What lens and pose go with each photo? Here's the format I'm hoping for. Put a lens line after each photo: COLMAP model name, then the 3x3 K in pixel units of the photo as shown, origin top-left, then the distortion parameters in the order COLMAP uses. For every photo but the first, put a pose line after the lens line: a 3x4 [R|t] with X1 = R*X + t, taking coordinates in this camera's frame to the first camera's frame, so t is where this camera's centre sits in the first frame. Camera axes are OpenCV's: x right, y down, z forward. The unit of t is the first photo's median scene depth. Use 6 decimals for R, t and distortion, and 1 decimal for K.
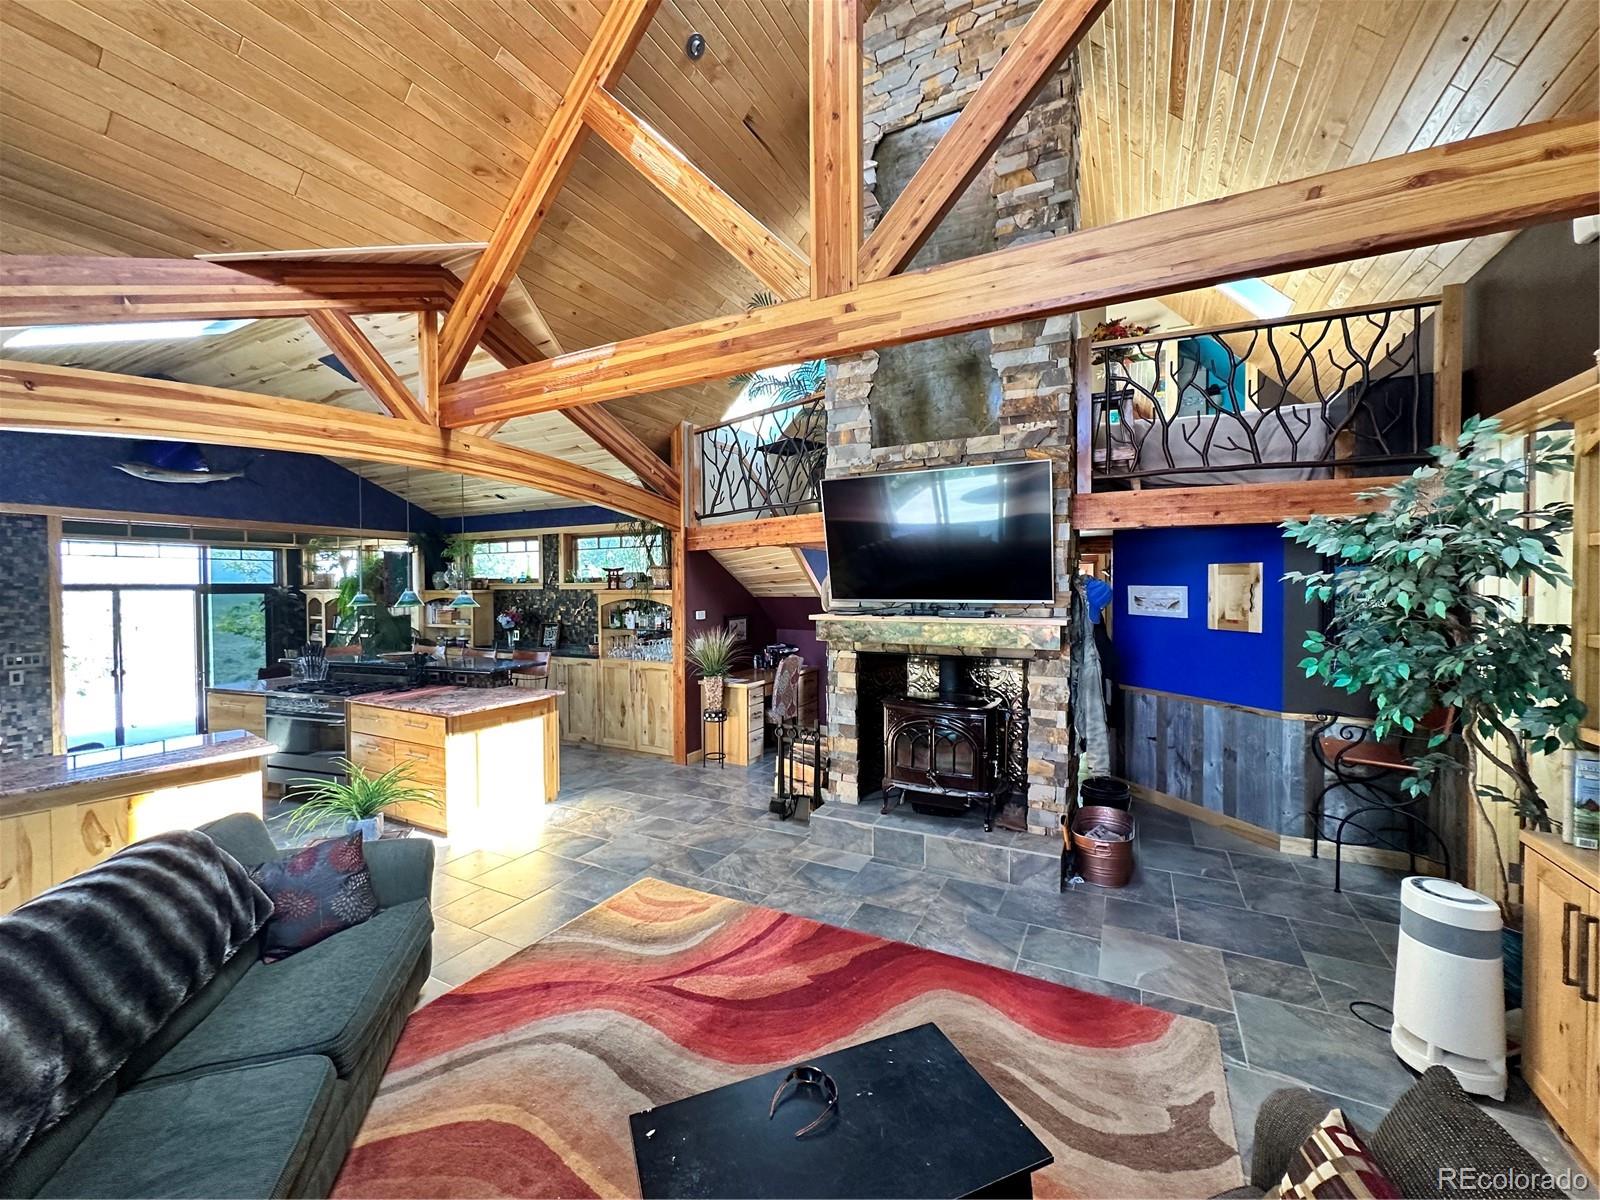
lens RADIAL K [[638.3, 0, 800.6], [0, 638.3, 594.1], [0, 0, 1]] dist [-0.002537, 0.000515]
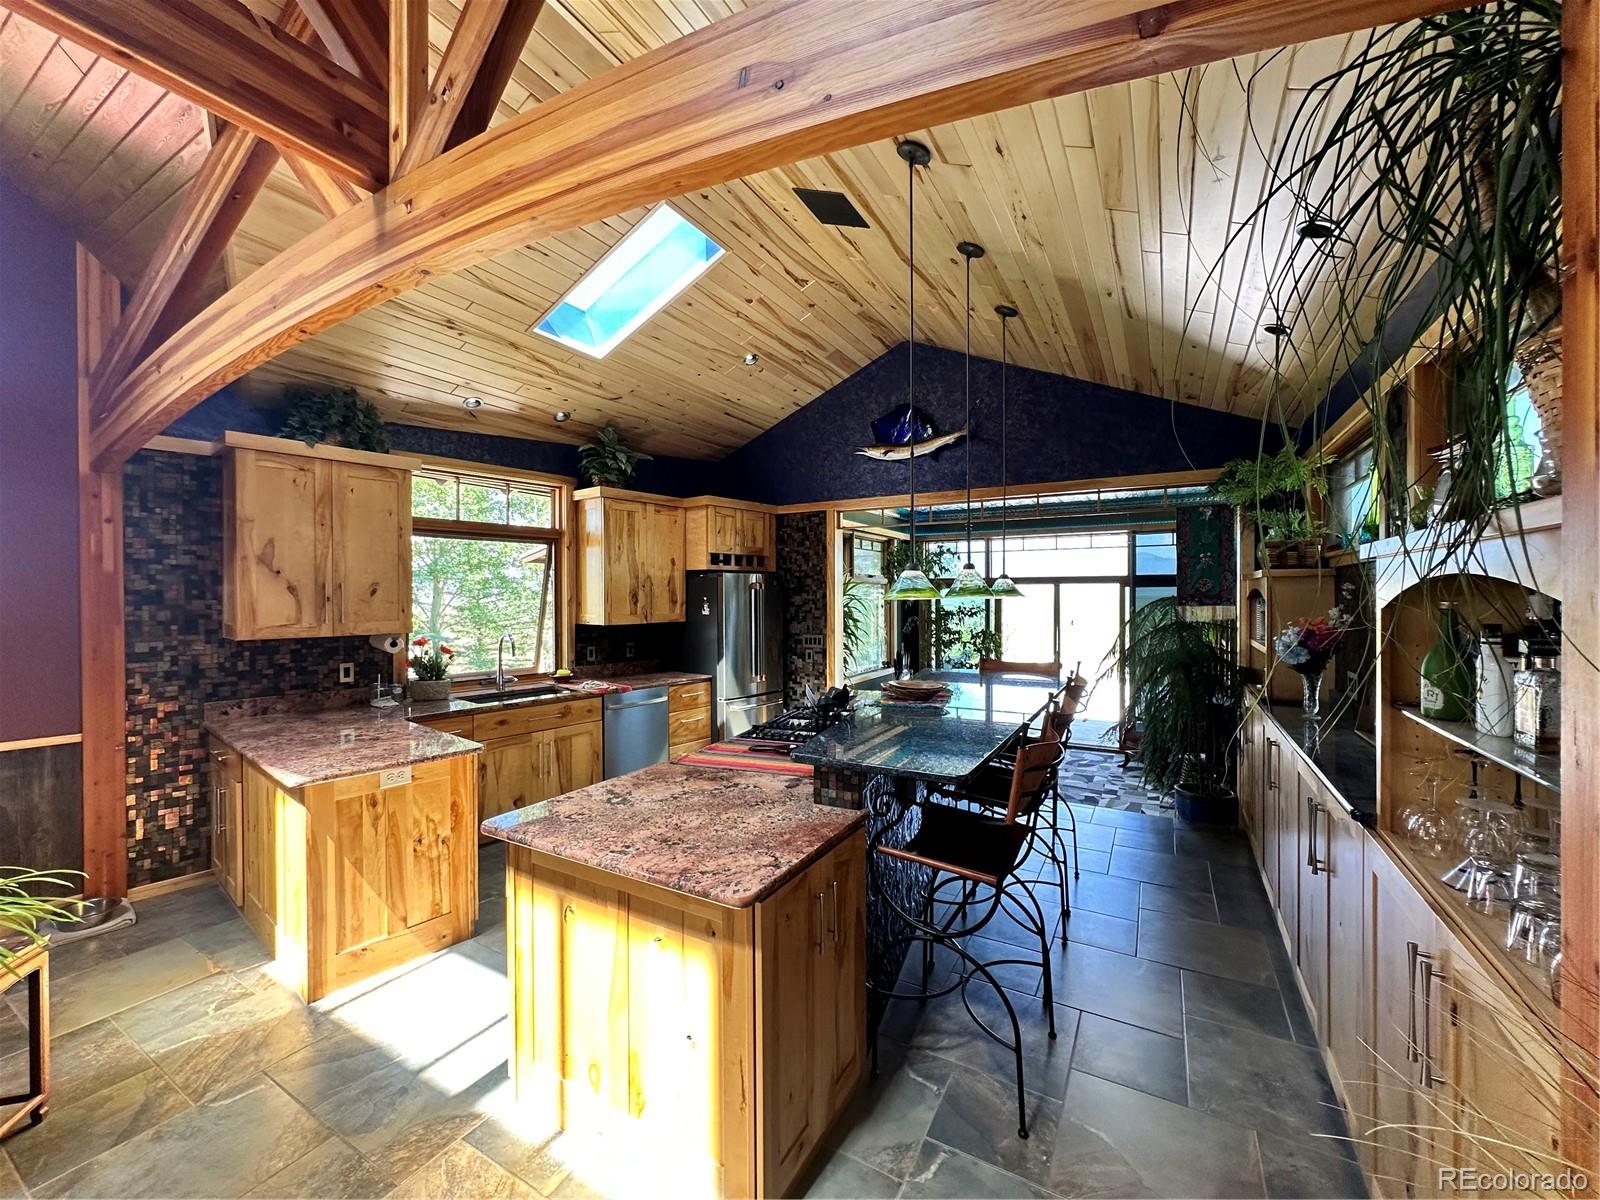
lens RADIAL K [[638.3, 0, 798.6], [0, 638.3, 599.8], [0, 0, 1]] dist [-0.002537, 0.000515]
pose [[-0.036197, 0.011240, -0.999281, -0.089106], [-0.006840, 0.999911, 0.011495, 0.017790], [0.999321, 0.007251, -0.036117, 1.014751]]
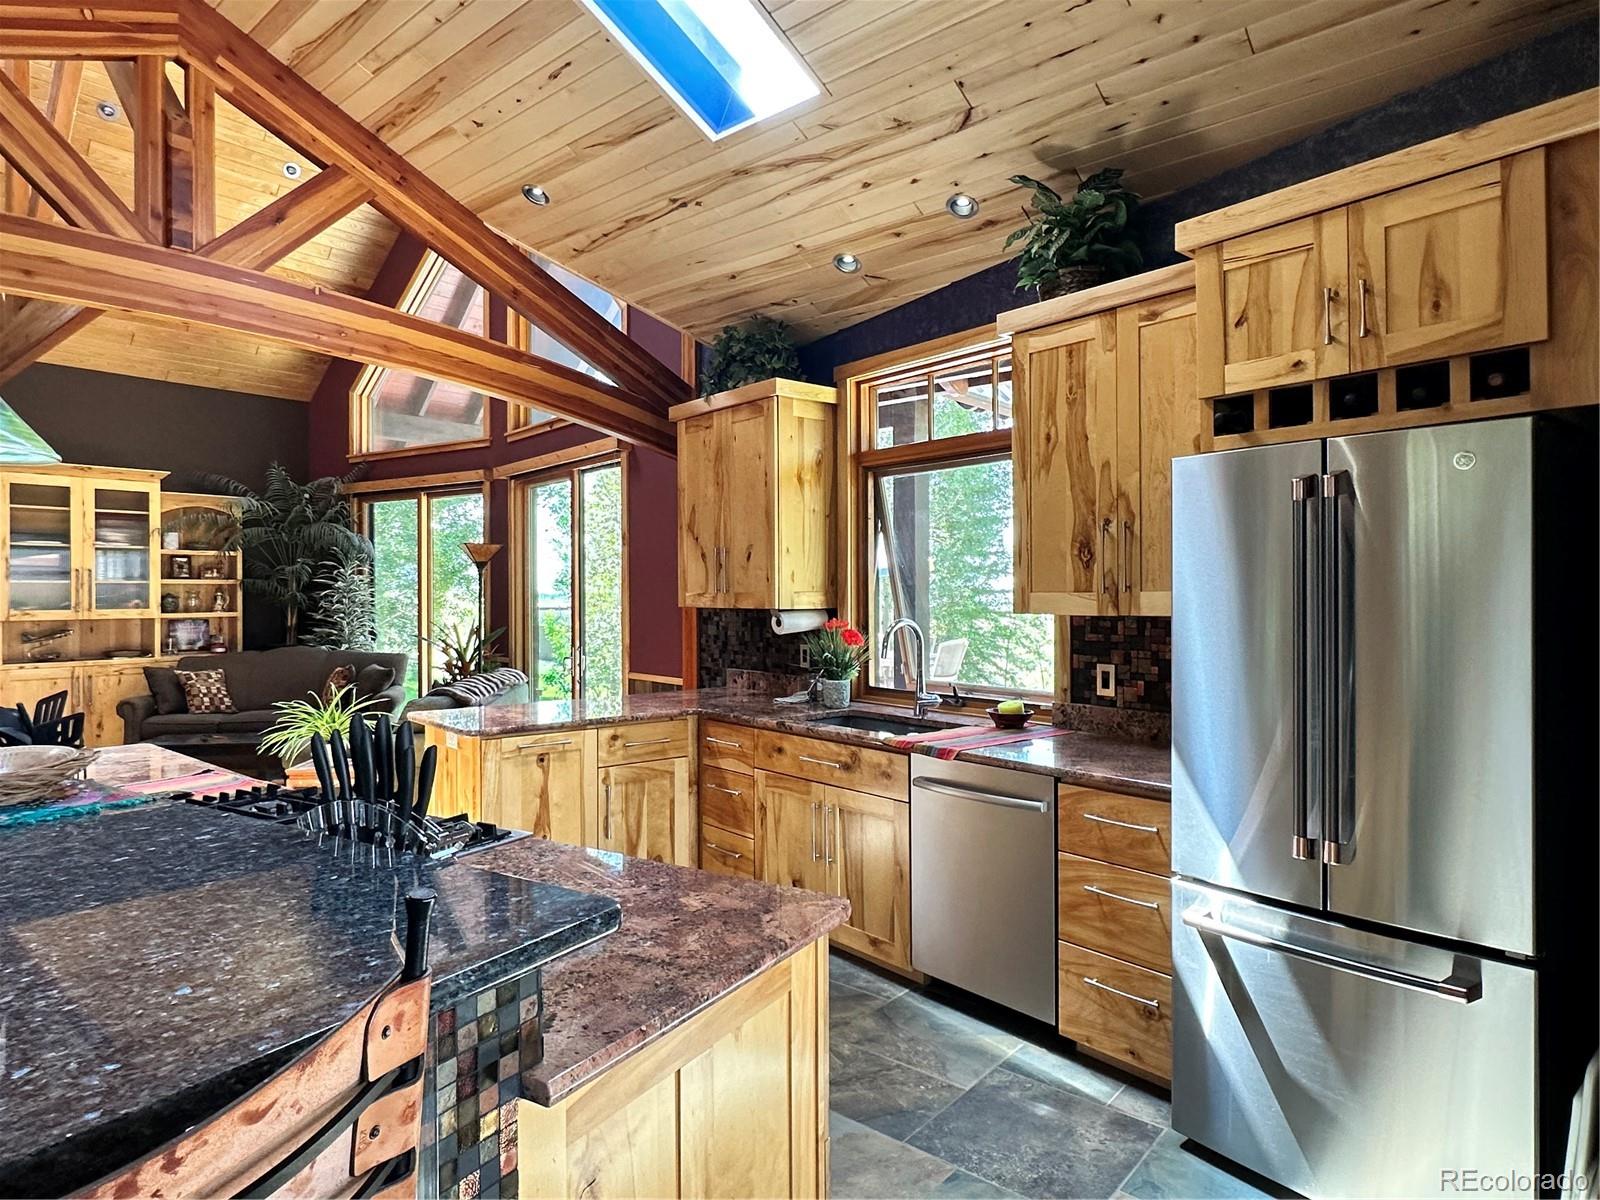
lens RADIAL K [[934.4, 0, 799.8], [0, 934.4, 593.5], [0, 0, 1]] dist [-0.008530, 0.003152]
pose [[-0.976659, 0.007803, 0.214652, -1.022919], [0.010200, 0.999897, 0.010061, 0.046747], [-0.214551, 0.012016, -0.976639, 1.343938]]
